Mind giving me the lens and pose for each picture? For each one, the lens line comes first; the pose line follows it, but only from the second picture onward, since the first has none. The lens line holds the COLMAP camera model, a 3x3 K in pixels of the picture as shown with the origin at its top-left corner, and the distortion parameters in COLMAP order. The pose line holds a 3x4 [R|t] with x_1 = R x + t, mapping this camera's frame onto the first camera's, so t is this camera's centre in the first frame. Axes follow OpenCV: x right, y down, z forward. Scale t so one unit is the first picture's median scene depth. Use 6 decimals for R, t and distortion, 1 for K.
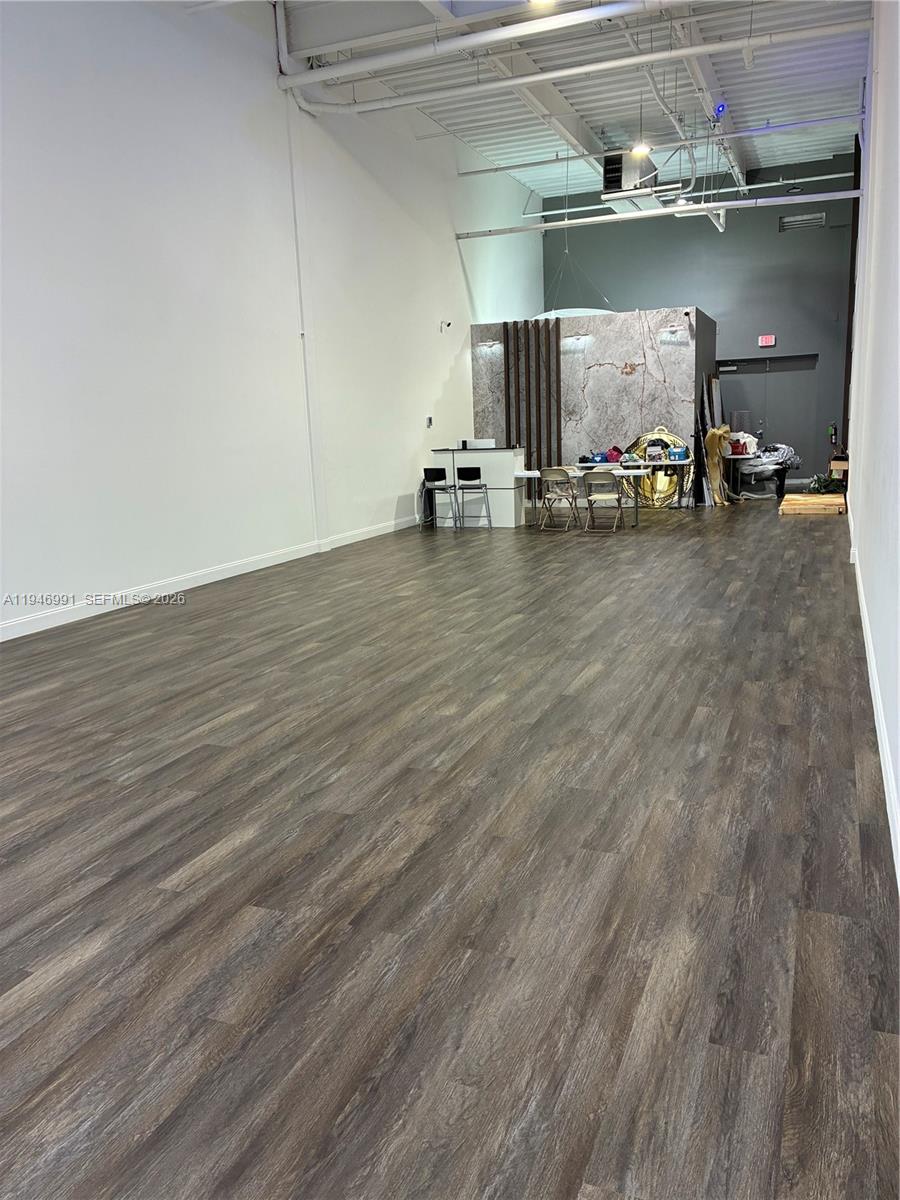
lens RADIAL K [[914.7, 0, 458.7], [0, 914.7, 608.0], [0, 0, 1]] dist [0.048263, -0.064943]
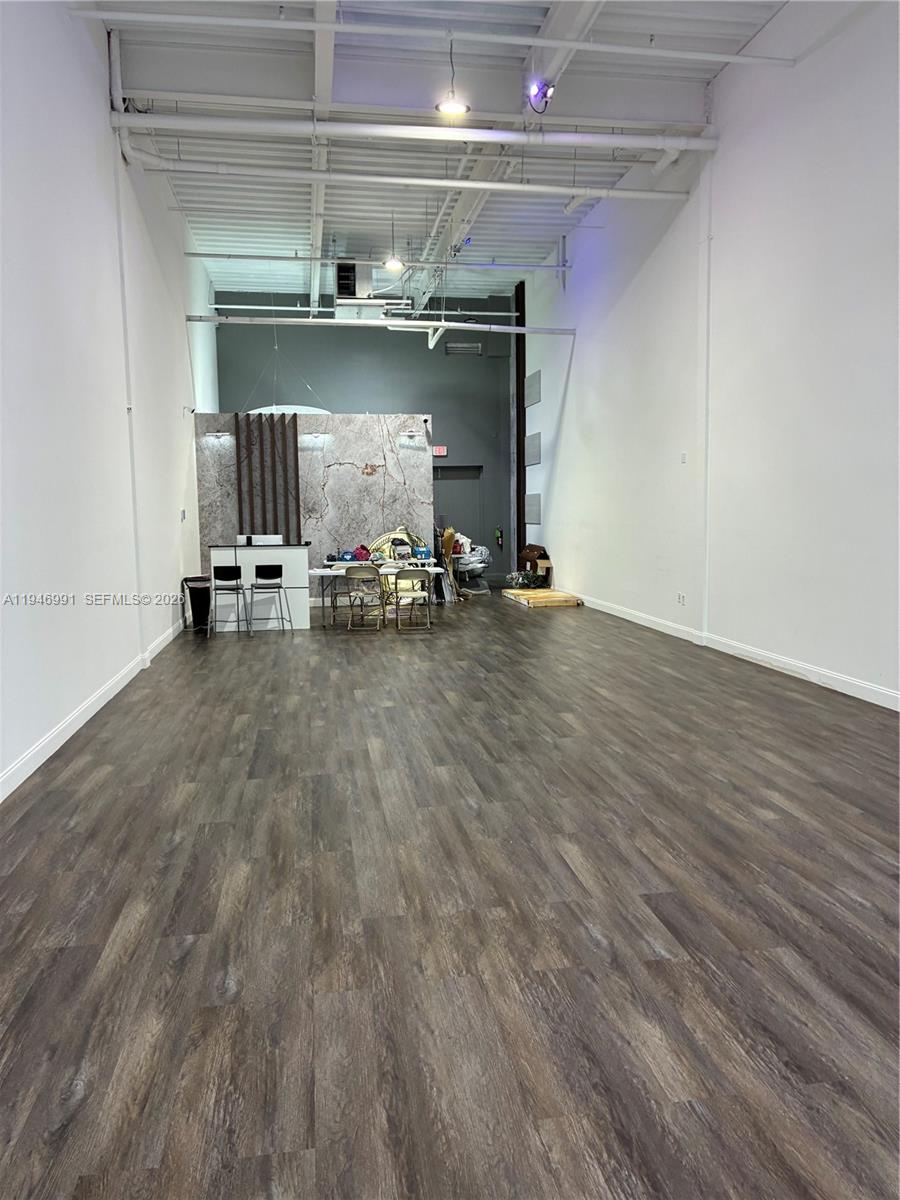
lens RADIAL K [[914.7, 0, 458.7], [0, 914.7, 608.0], [0, 0, 1]] dist [0.048263, -0.064943]
pose [[0.848566, -0.029289, 0.528279, -0.661284], [0.086767, 0.992652, -0.084337, -0.039279], [-0.521927, 0.117403, 0.844872, 0.289606]]
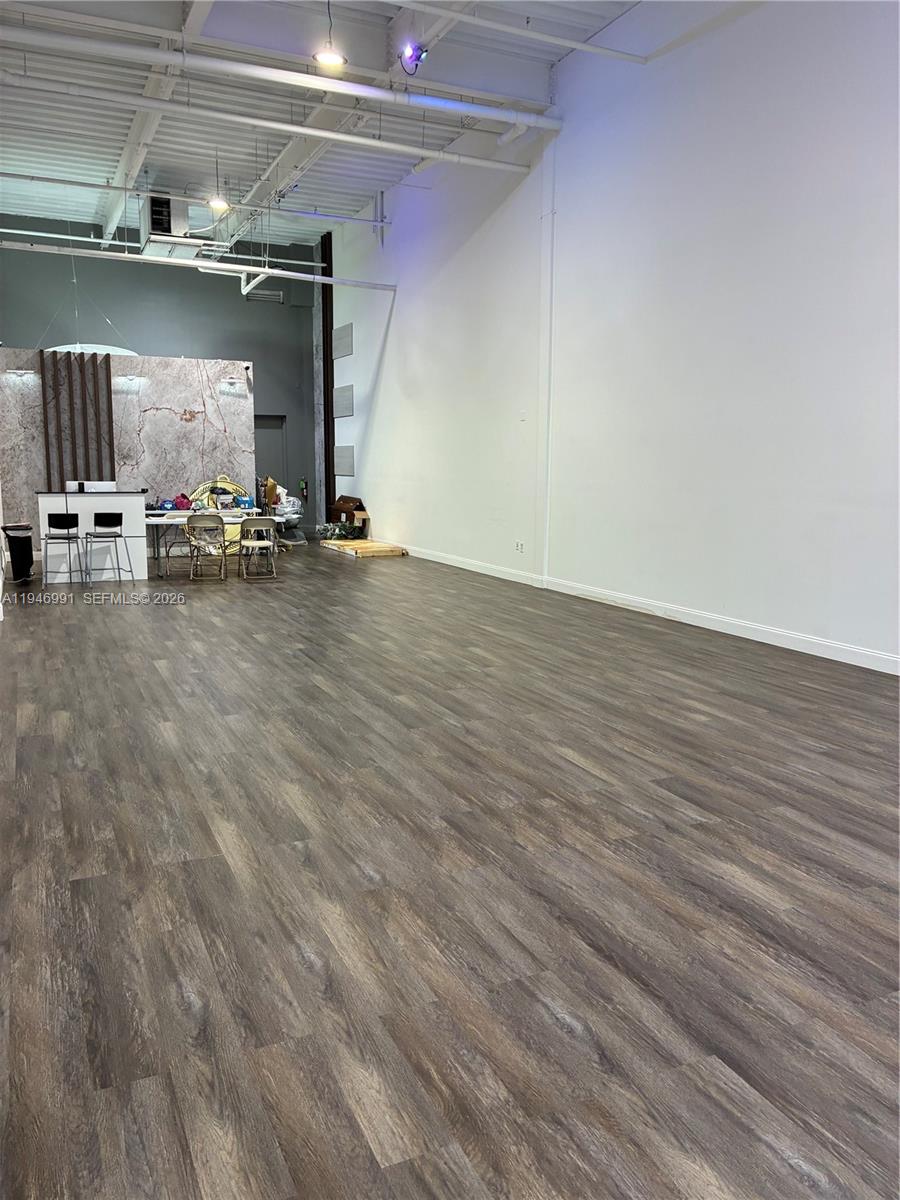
lens RADIAL K [[921.2, 0, 450.0], [0, 921.2, 600.0], [0, 0, 1]] dist [0.017431, -0.004714]
pose [[0.675438, -0.064805, 0.734564, -0.891049], [0.115217, 0.993171, -0.018324, -0.038694], [-0.728360, 0.097011, 0.678292, 0.373591]]
